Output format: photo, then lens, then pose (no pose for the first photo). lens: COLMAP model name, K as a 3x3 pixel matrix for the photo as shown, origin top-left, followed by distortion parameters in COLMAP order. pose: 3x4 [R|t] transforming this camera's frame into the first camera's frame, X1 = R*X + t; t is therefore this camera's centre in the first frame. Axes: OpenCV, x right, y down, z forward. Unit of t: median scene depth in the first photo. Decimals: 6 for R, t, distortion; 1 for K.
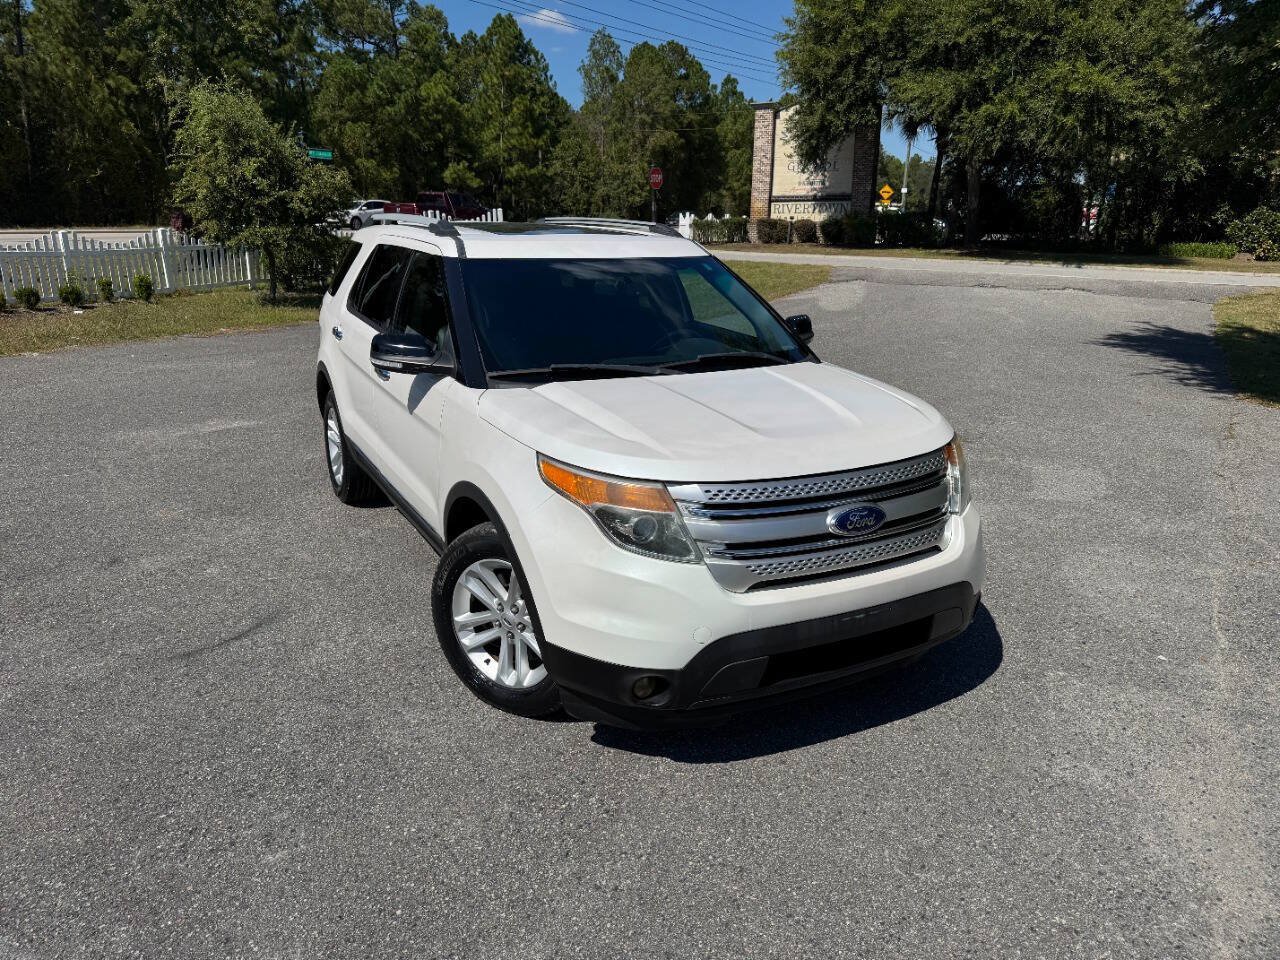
lens RADIAL K [[912.8, 0, 633.2], [0, 912.8, 477.8], [0, 0, 1]] dist [0.034074, -0.040559]
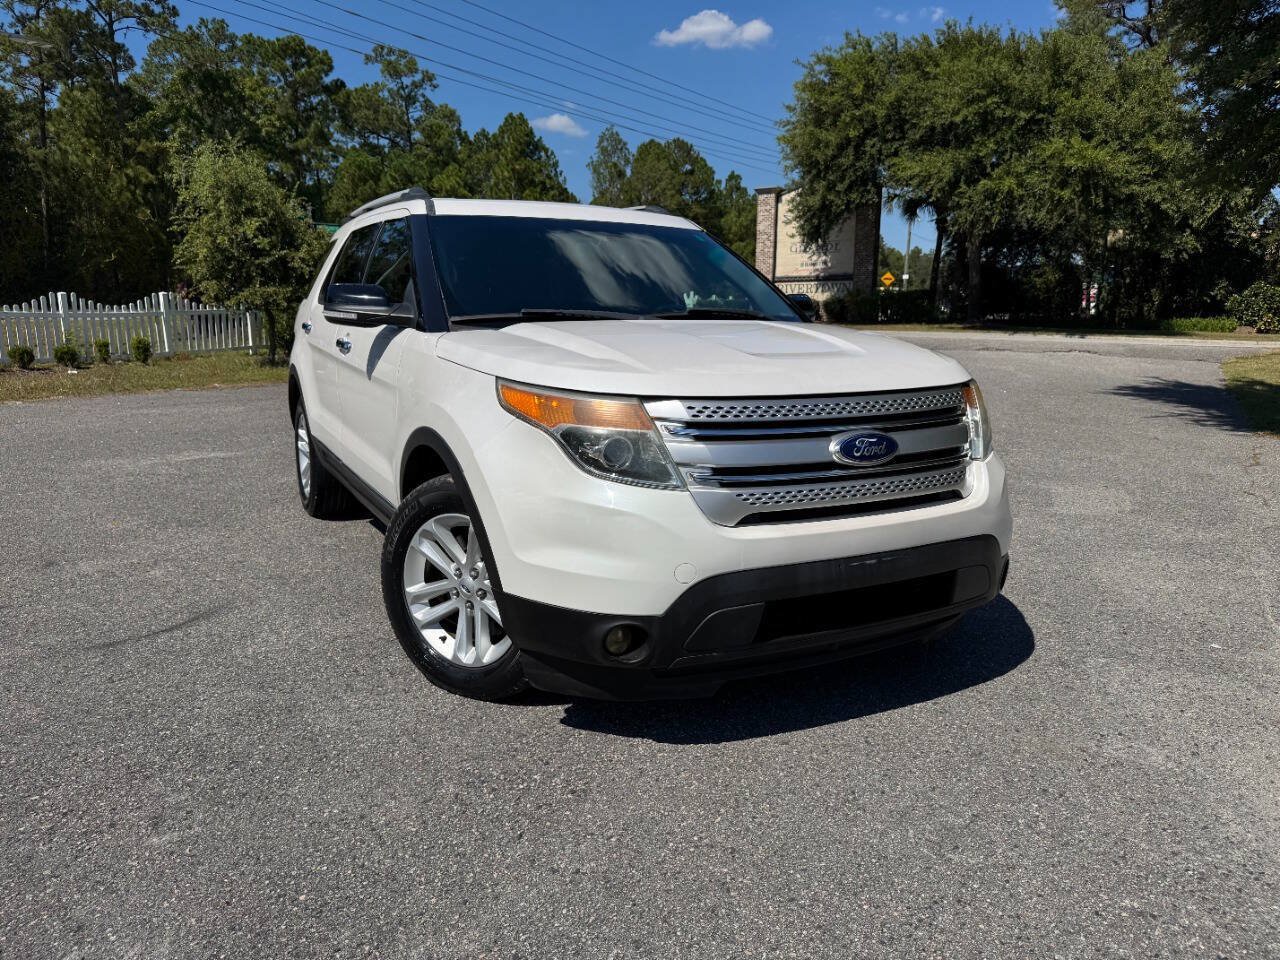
lens RADIAL K [[912.8, 0, 645.0], [0, 912.8, 483.9], [0, 0, 1]] dist [0.034074, -0.040559]
pose [[0.999990, -0.003213, 0.003154, 0.004094], [0.003481, 0.996012, -0.089150, 0.018713], [-0.002855, 0.089160, 0.996013, 0.017305]]
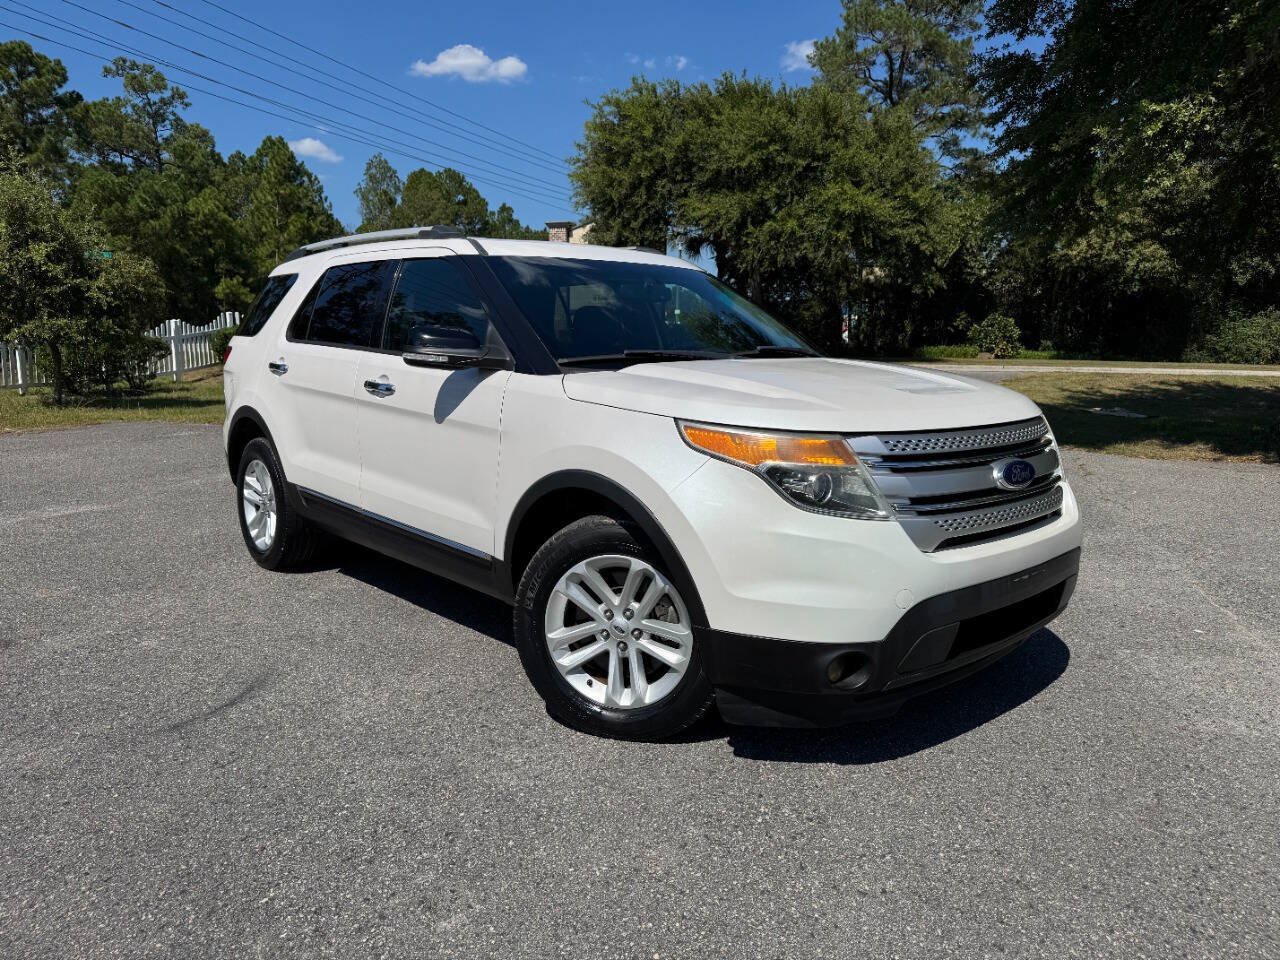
lens RADIAL K [[915.2, 0, 632.7], [0, 915.2, 471.6], [0, 0, 1]] dist [0.022314, -0.021507]
pose [[0.971586, -0.041185, 0.233077, -0.044004], [0.071766, 0.989648, -0.124284, 0.016111], [-0.225545, 0.137479, 0.964484, 0.019648]]
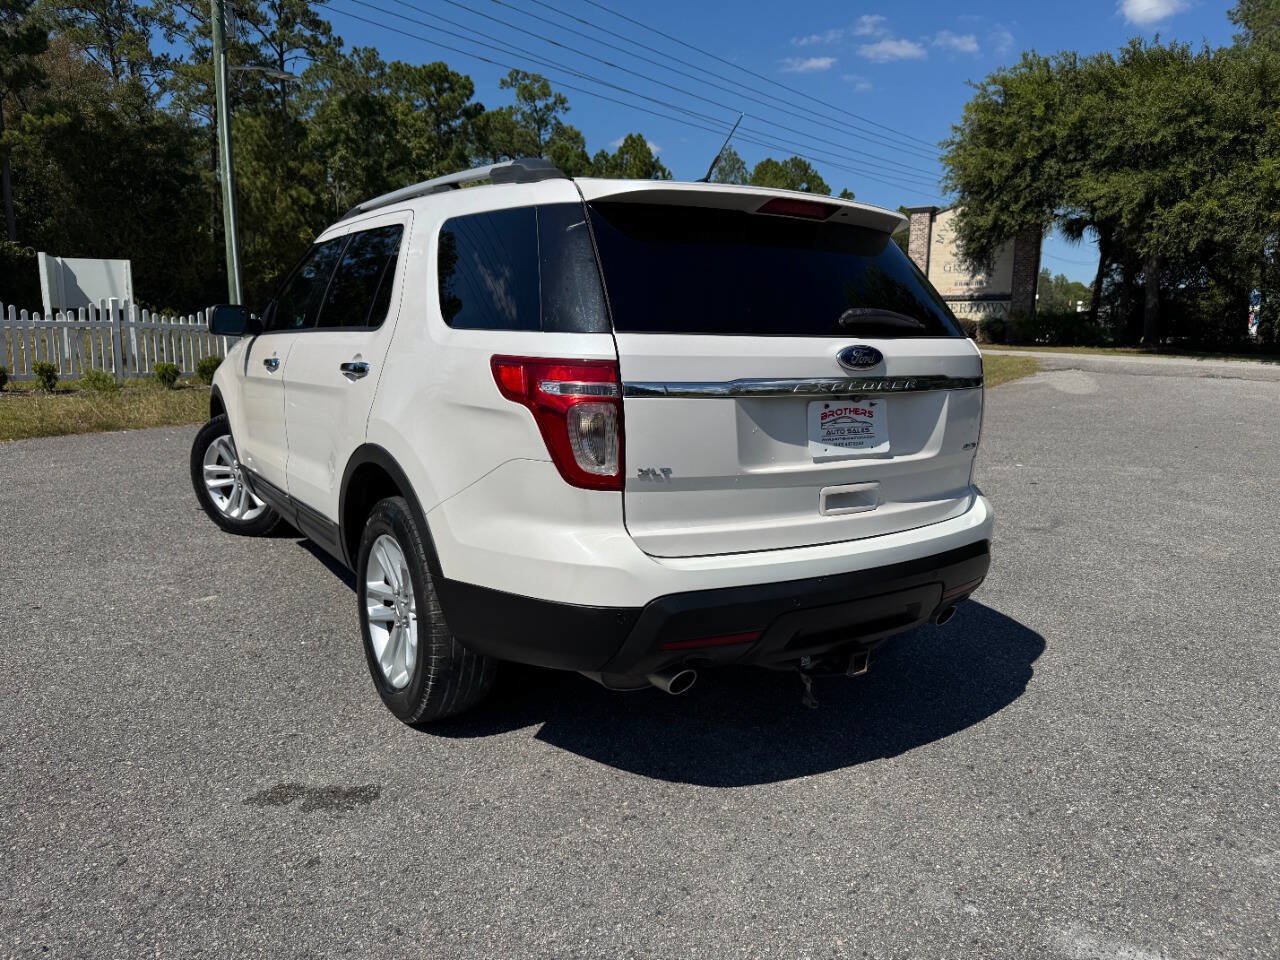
lens RADIAL K [[915.2, 0, 649.6], [0, 915.2, 476.1], [0, 0, 1]] dist [0.022314, -0.021507]
pose [[0.996056, 0.022675, -0.085775, -0.096955], [-0.032342, 0.993064, -0.113044, 0.018291], [0.082617, 0.115372, 0.989881, 0.005327]]
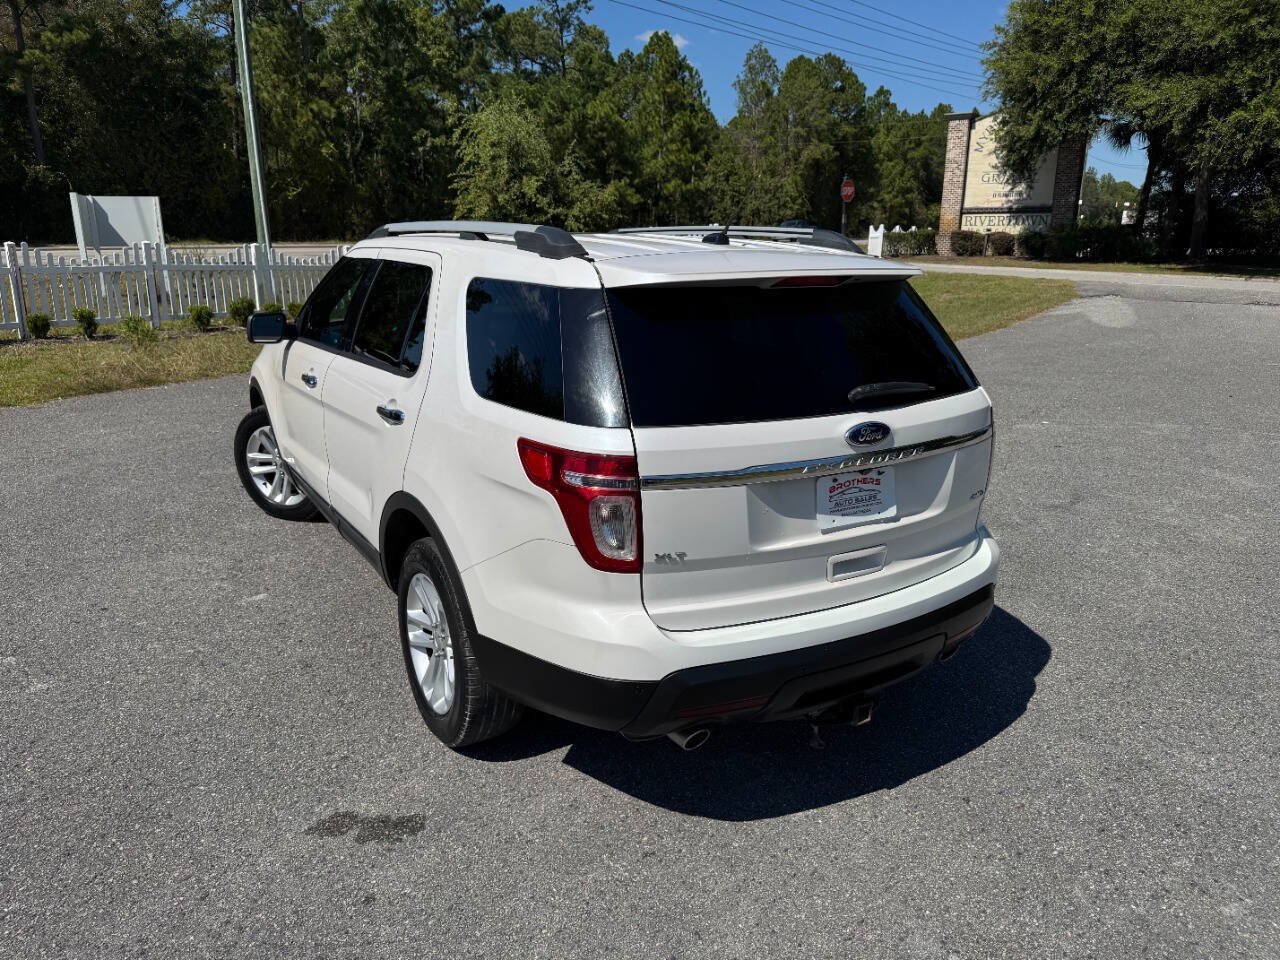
lens RADIAL K [[915.2, 0, 636.5], [0, 915.2, 475.4], [0, 0, 1]] dist [0.022314, -0.021507]
pose [[0.991498, 0.031037, -0.126369, -0.095795], [-0.033175, 0.999339, -0.014847, 0.000371], [0.125825, 0.018914, 0.991872, -0.002282]]
